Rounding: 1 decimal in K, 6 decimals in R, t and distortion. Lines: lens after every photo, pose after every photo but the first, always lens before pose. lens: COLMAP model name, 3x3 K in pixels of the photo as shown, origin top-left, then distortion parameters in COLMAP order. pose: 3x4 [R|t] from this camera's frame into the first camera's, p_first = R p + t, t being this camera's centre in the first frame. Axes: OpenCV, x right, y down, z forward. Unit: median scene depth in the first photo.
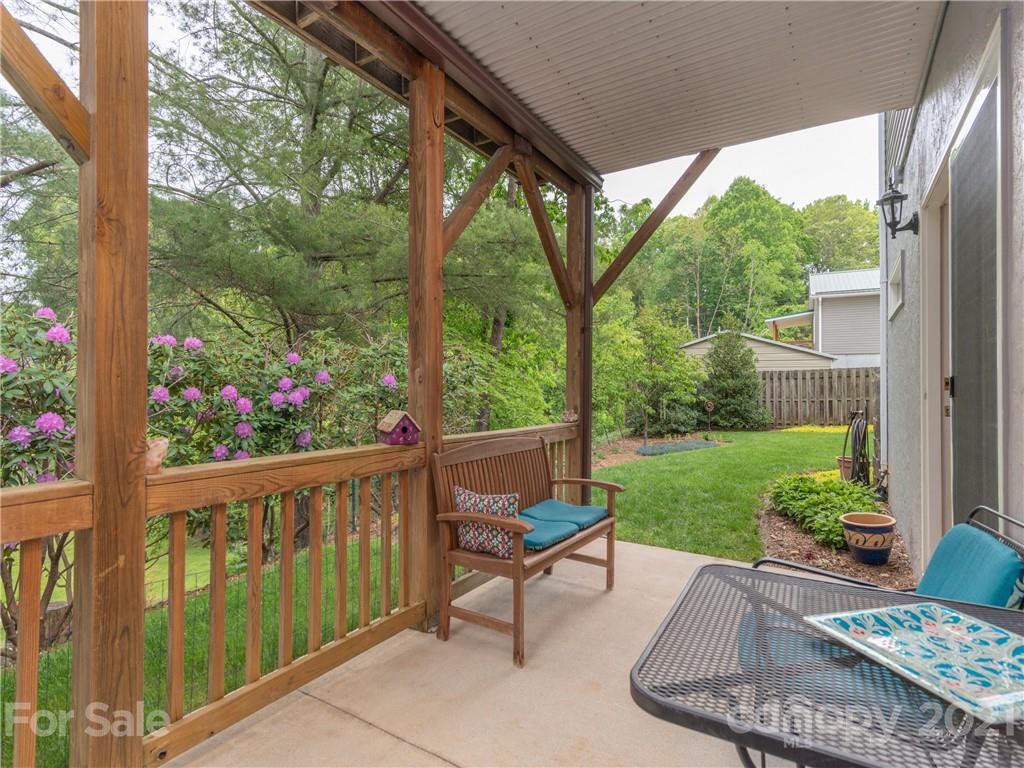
lens RADIAL K [[511.2, 0, 511.2], [0, 511.2, 382.4], [0, 0, 1]] dist [-0.000547, 0.000178]
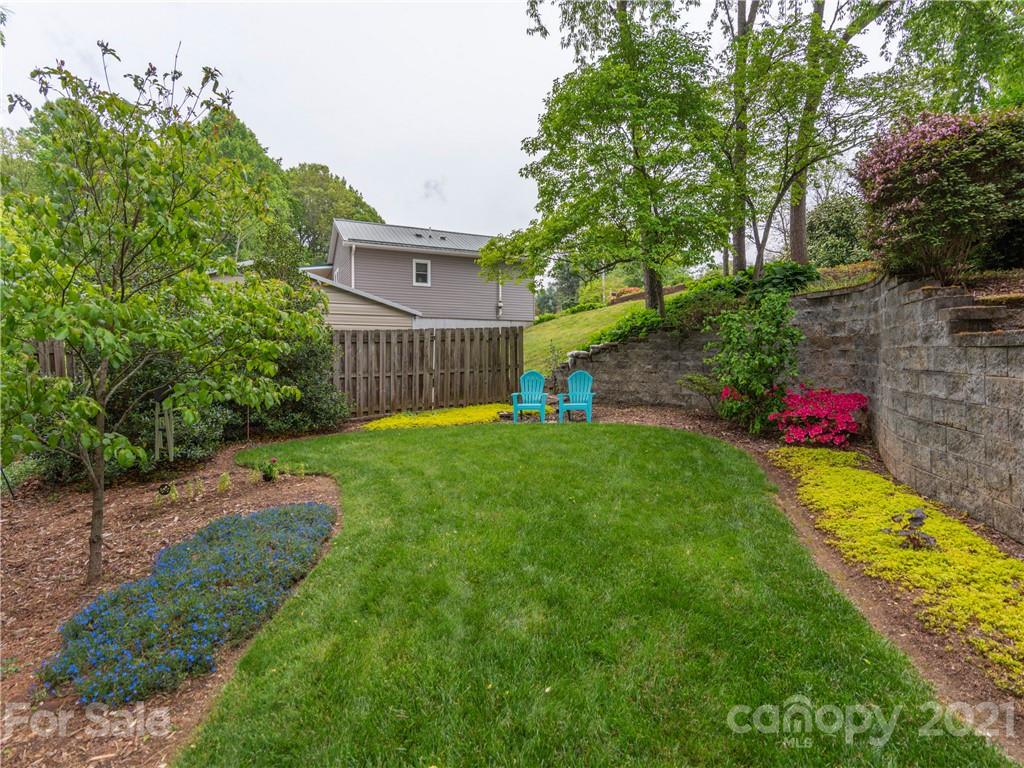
lens RADIAL K [[506.0, 0, 505.5], [0, 506.0, 357.8], [0, 0, 1]] dist [0.007151, 0.000483]
pose [[0.583804, -0.014902, 0.811758, 0.124043], [0.000069, 0.999832, 0.018305, 0.000060], [-0.811895, -0.010631, 0.583707, 0.483963]]
